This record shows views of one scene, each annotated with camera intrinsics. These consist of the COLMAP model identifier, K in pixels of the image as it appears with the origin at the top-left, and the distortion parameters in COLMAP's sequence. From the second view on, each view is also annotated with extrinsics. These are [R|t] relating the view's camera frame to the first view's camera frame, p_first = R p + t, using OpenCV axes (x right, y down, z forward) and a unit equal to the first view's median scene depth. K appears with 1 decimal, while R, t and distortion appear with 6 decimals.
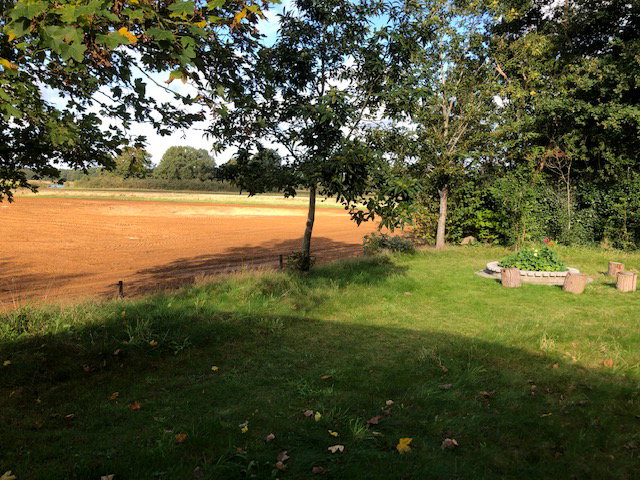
lens RADIAL K [[523.4, 0, 320.4], [0, 523.4, 240.2], [0, 0, 1]] dist [0.010512, 0.002230]
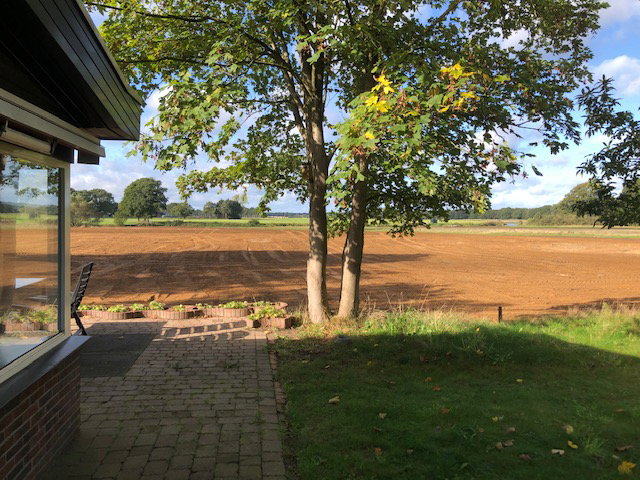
lens RADIAL K [[523.4, 0, 320.1], [0, 523.4, 239.4], [0, 0, 1]] dist [0.010512, 0.002230]
pose [[0.684544, 0.003513, -0.728963, 0.183364], [-0.056734, 0.997212, -0.048472, 0.010299], [0.726760, 0.074538, 0.682835, -0.063711]]
